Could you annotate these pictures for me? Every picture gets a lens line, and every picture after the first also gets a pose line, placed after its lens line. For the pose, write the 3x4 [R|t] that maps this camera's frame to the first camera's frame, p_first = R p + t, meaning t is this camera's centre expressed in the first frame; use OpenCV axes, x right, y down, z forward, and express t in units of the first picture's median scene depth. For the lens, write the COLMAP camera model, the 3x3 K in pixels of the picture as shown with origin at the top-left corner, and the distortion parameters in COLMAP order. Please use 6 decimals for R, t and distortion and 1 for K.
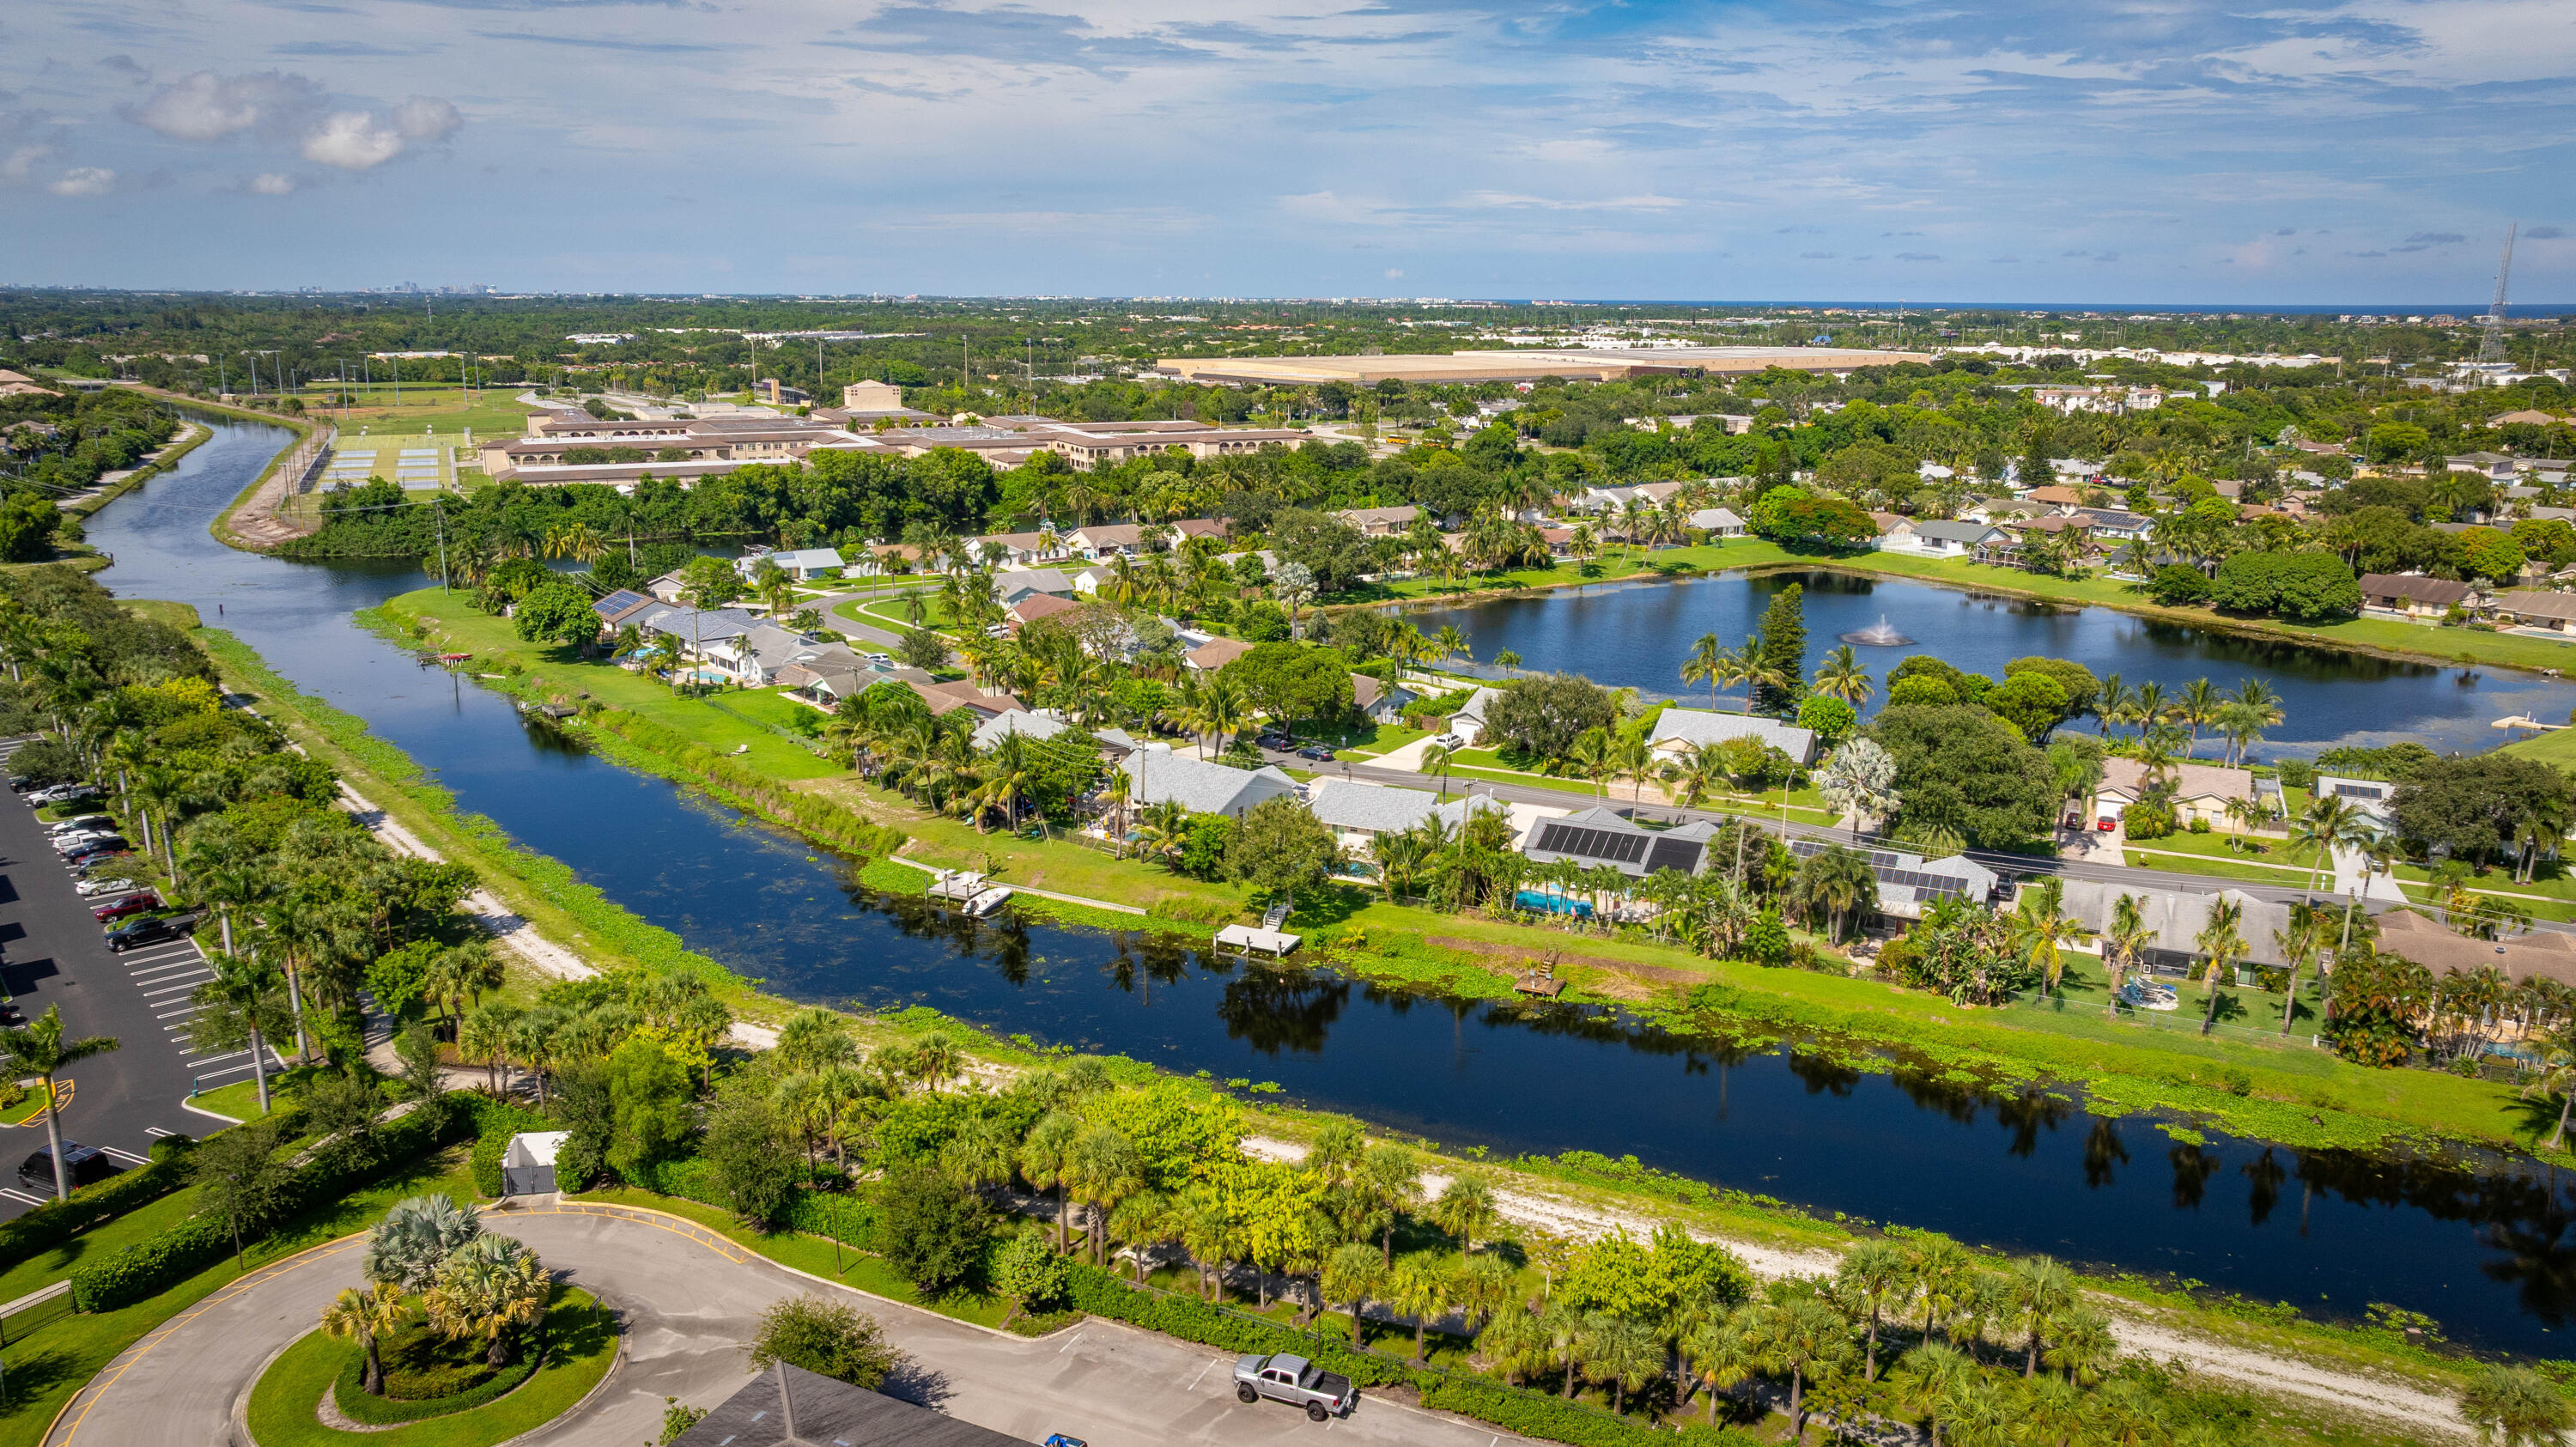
lens RADIAL K [[1809.5, 0, 1287.3], [0, 1809.5, 730.6], [0, 0, 1]] dist [-0.022100, 0.033852]
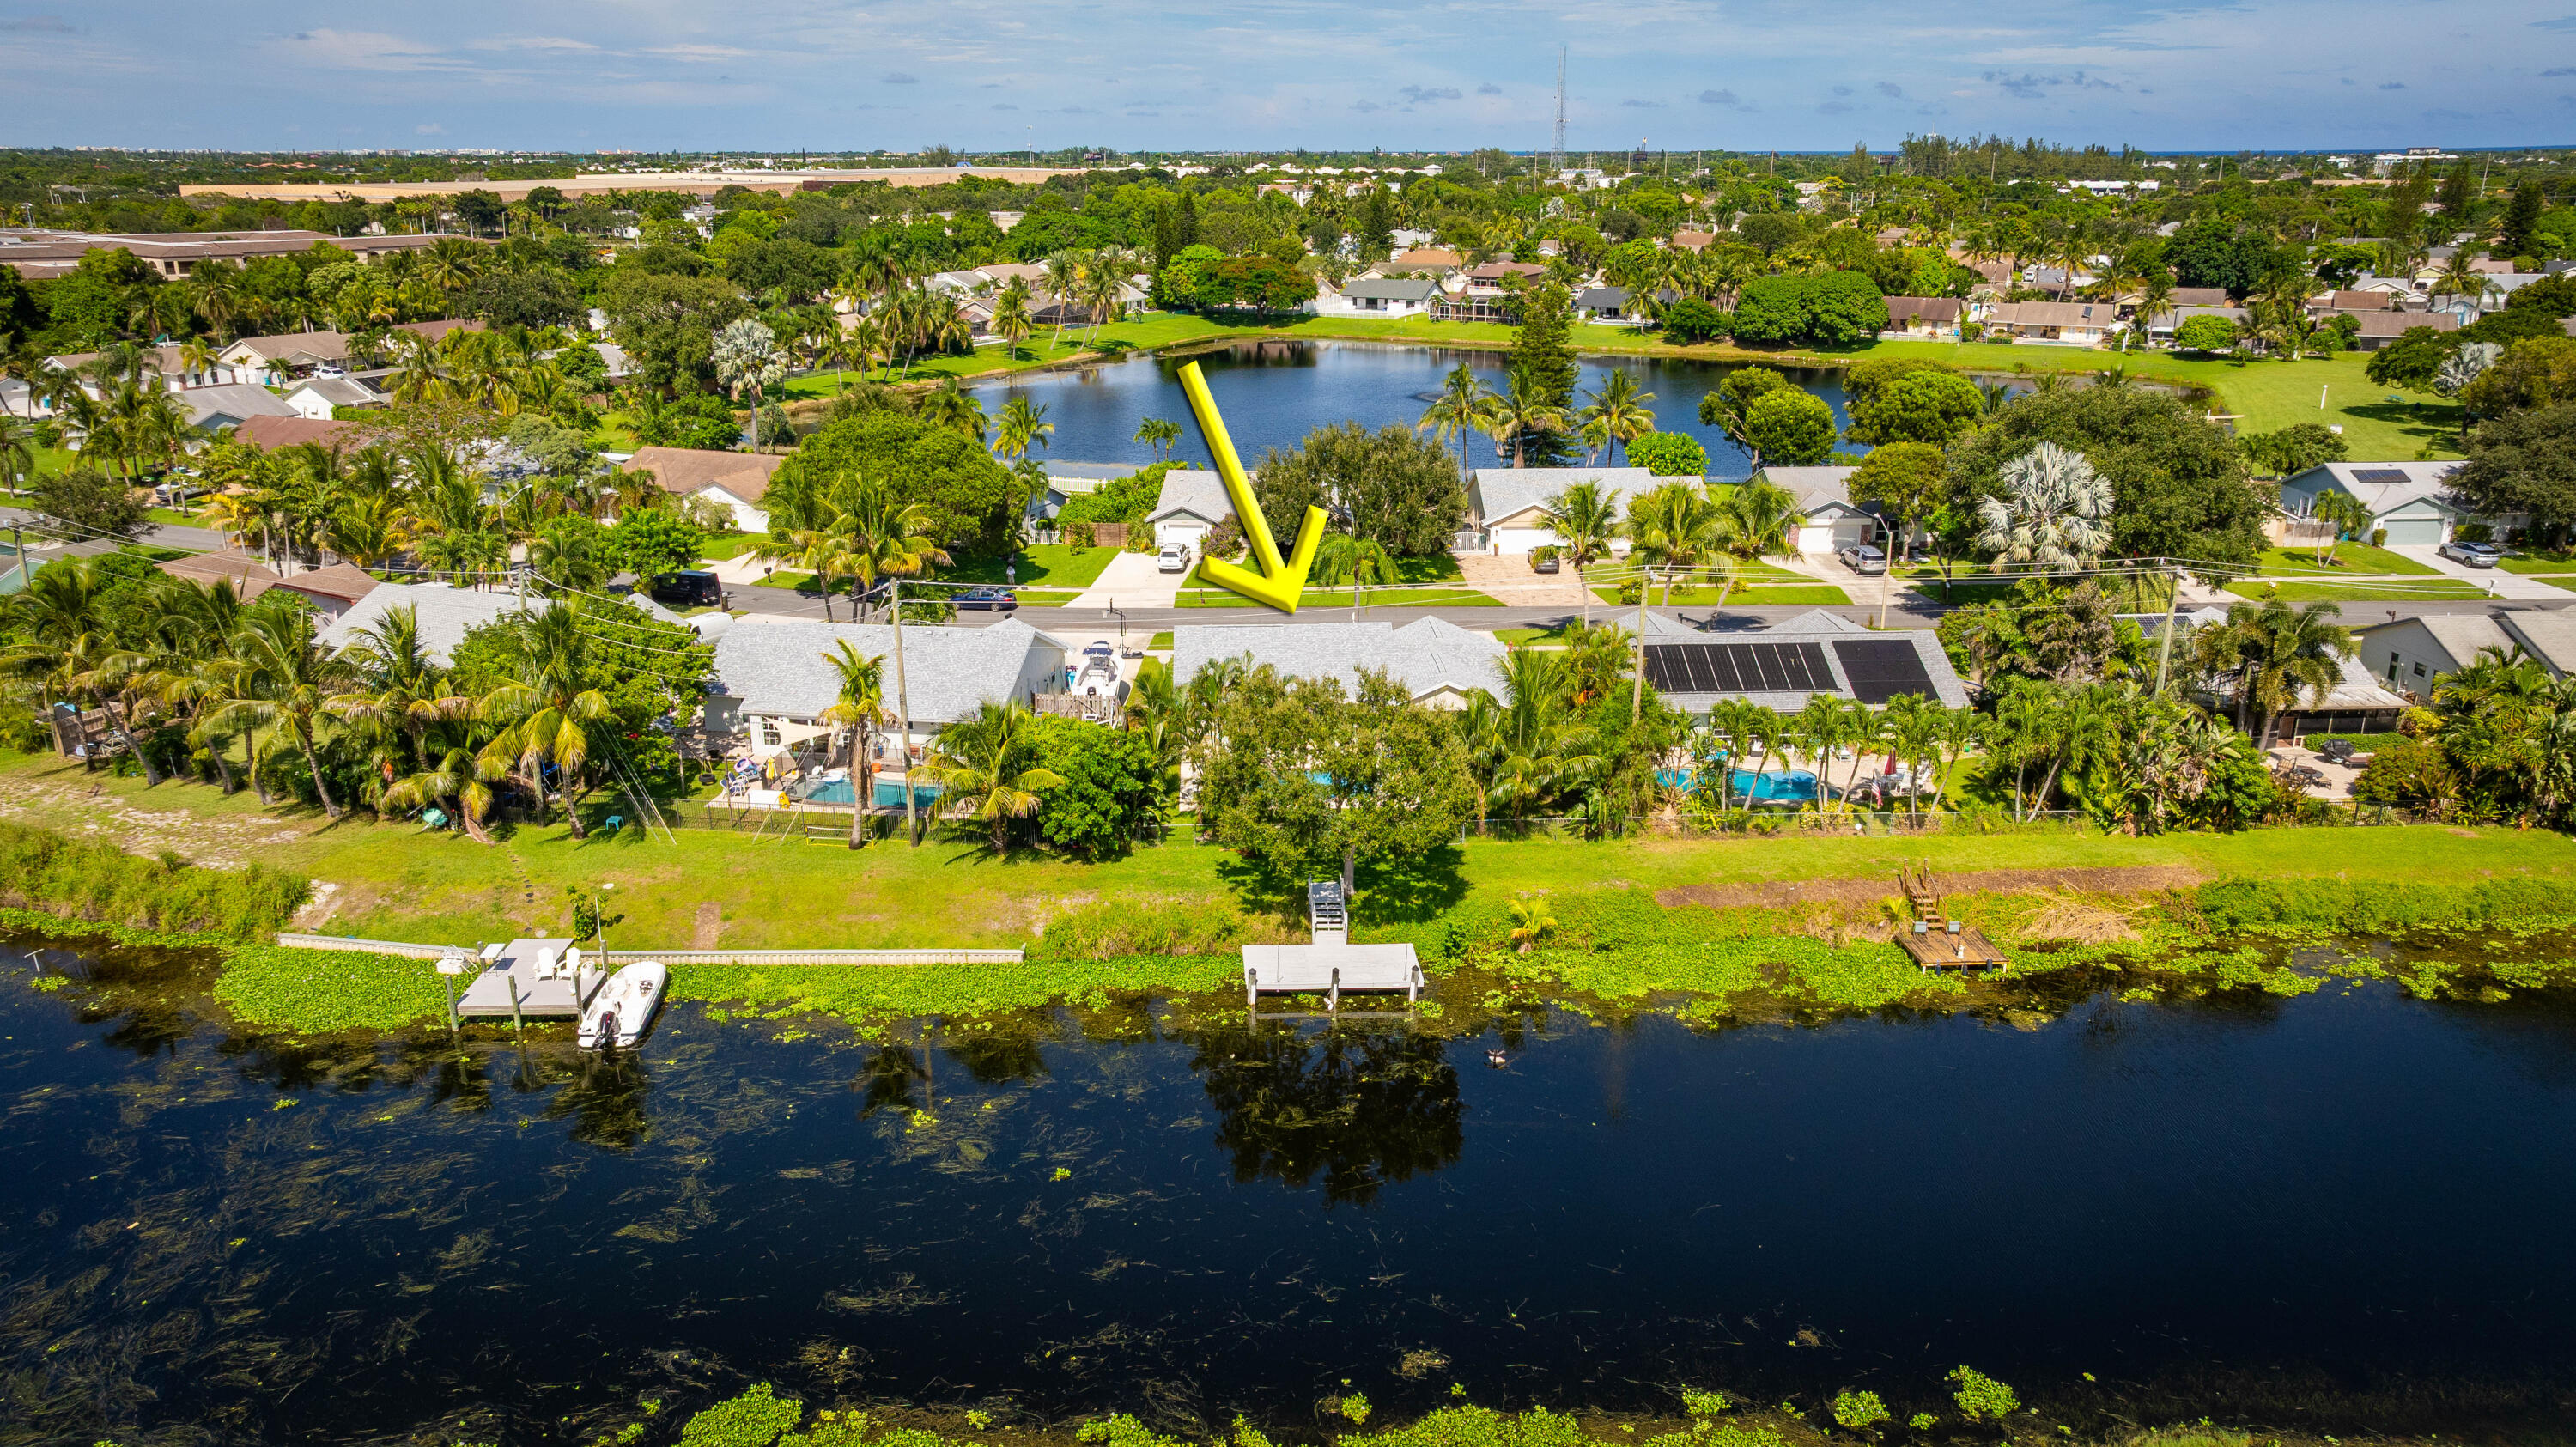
lens RADIAL K [[1809.5, 0, 1295.7], [0, 1809.5, 723.3], [0, 0, 1]] dist [-0.022100, 0.033852]
pose [[0.881706, -0.149207, 0.447584, -0.151070], [0.116697, 0.988168, 0.099532, 0.005681], [-0.457139, -0.035526, 0.888686, 0.415983]]
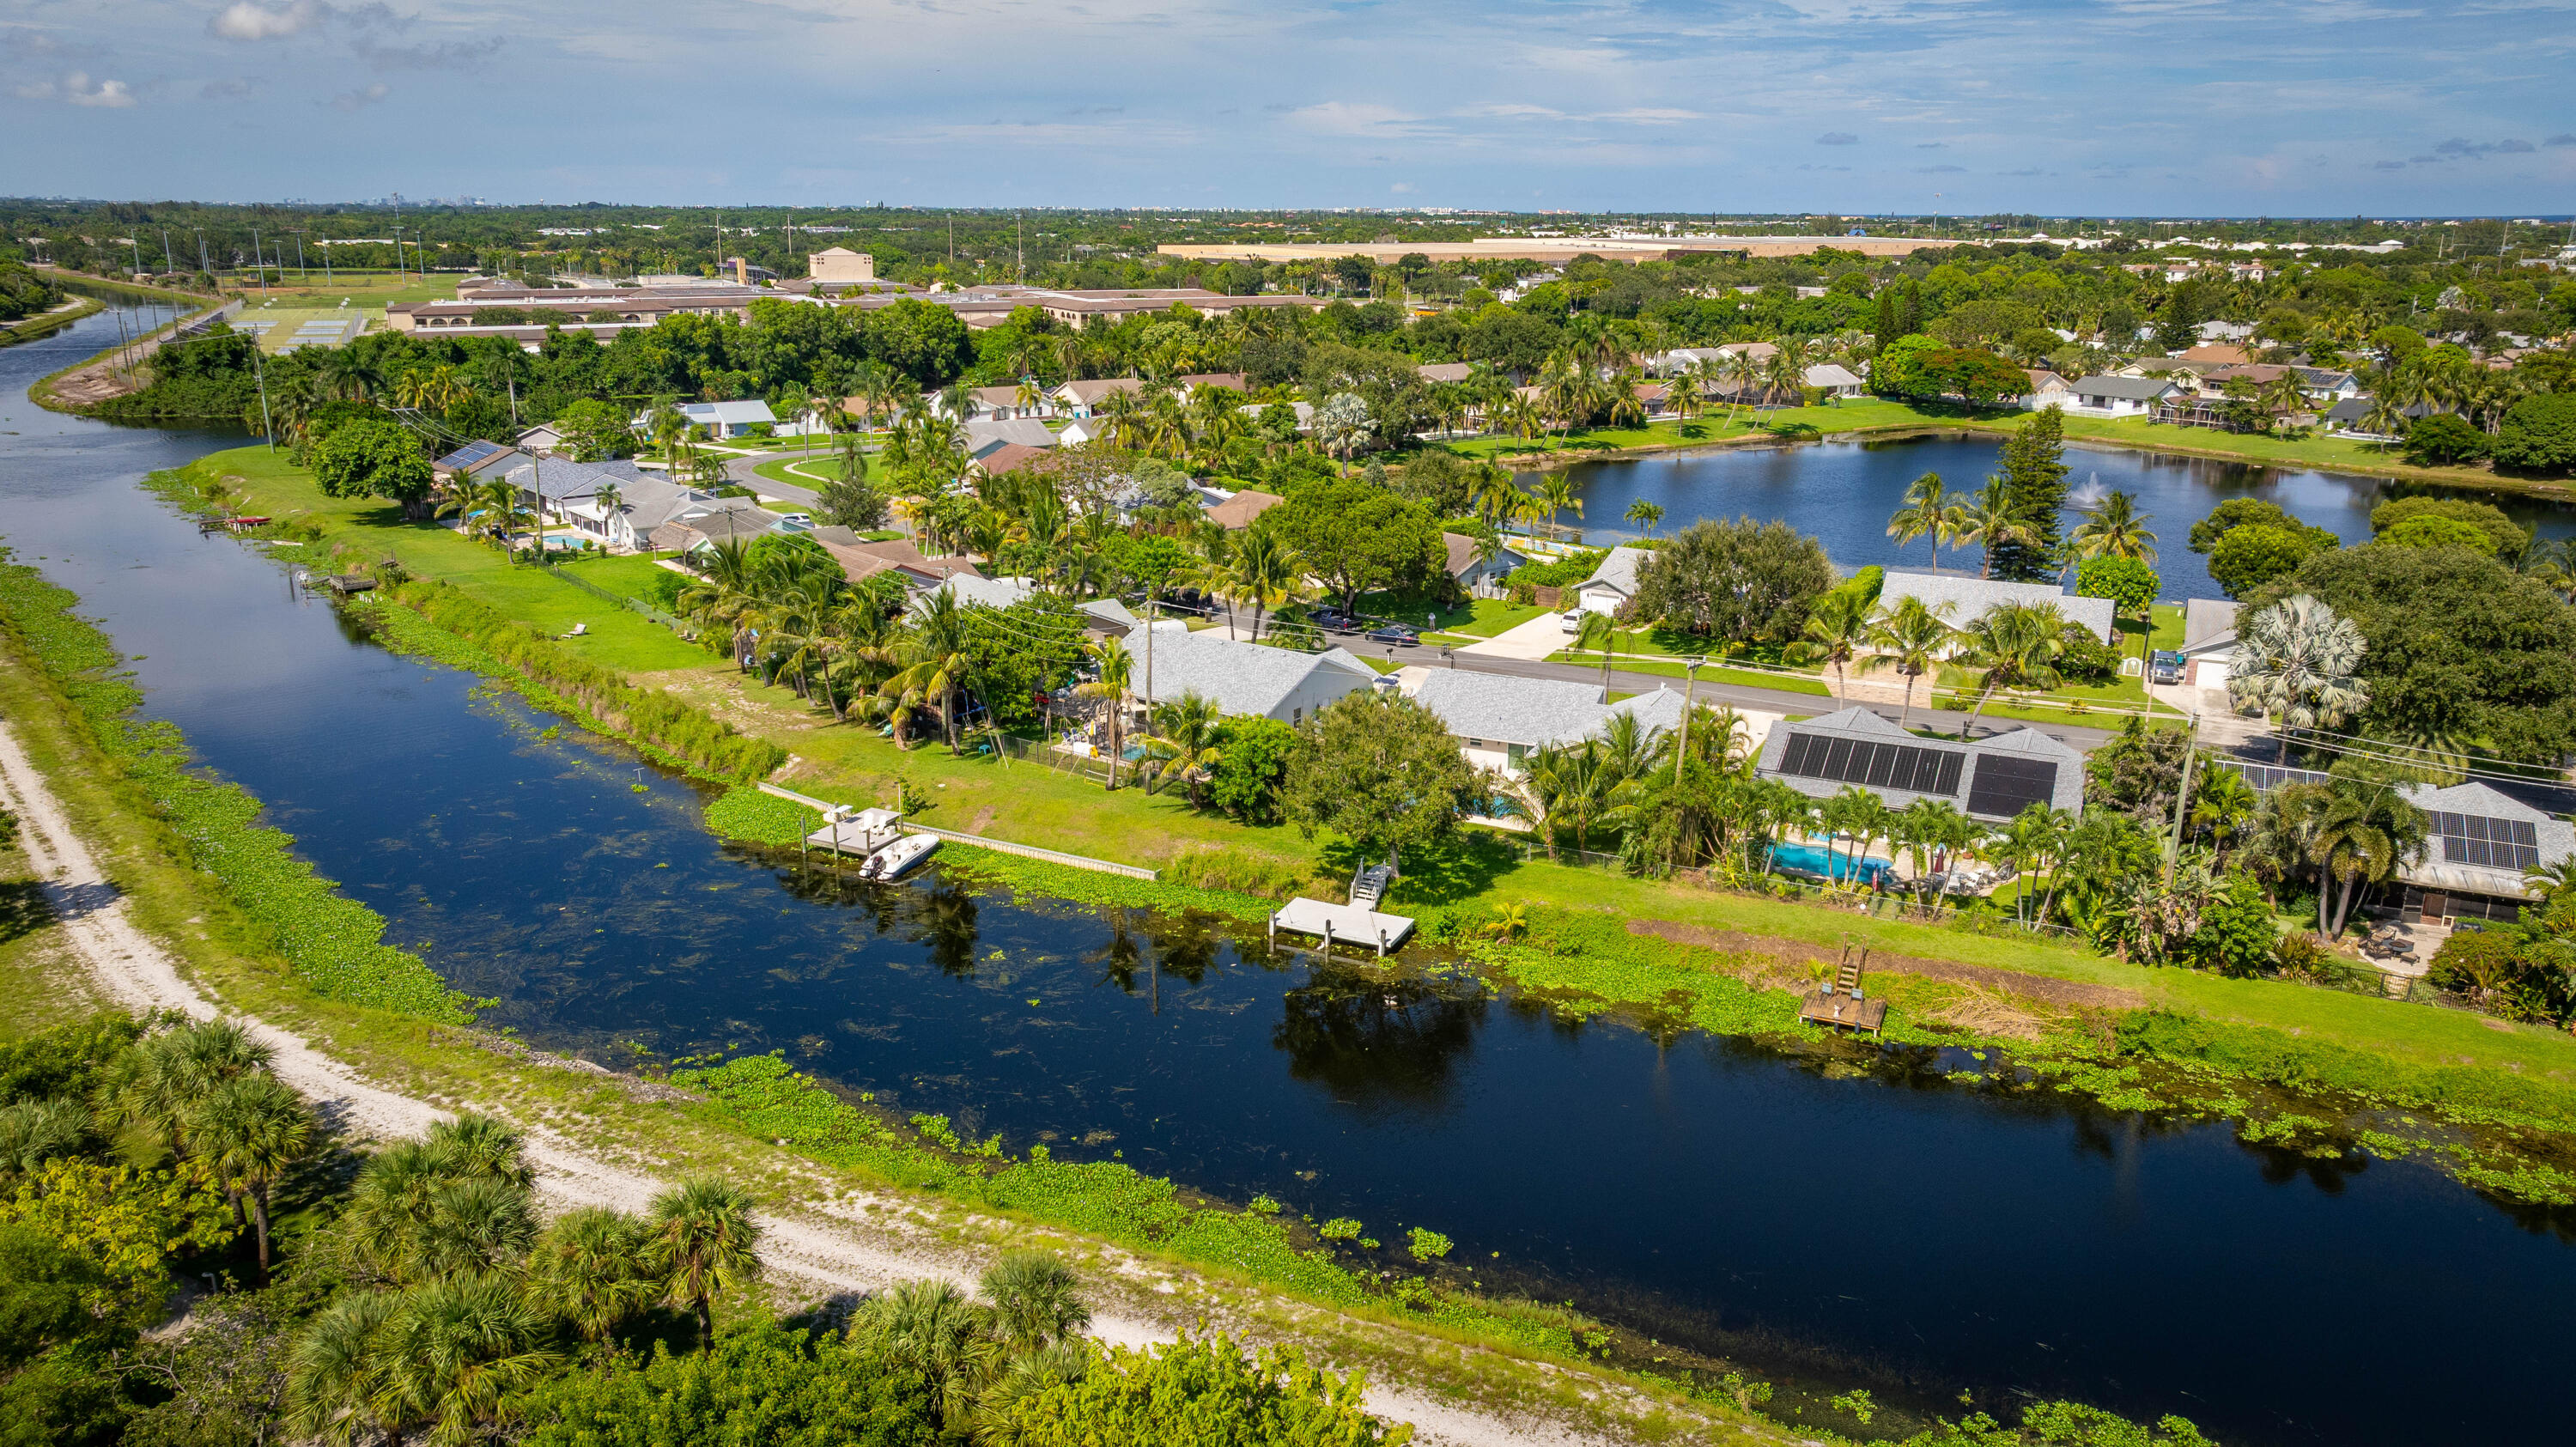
lens RADIAL K [[1809.5, 0, 1286.5], [0, 1809.5, 734.5], [0, 0, 1]] dist [-0.022100, 0.033852]
pose [[0.999999, -0.000438, -0.000913, -0.023736], [0.000480, 0.998913, 0.046616, 0.017154], [0.000892, -0.046616, 0.998912, 0.279034]]
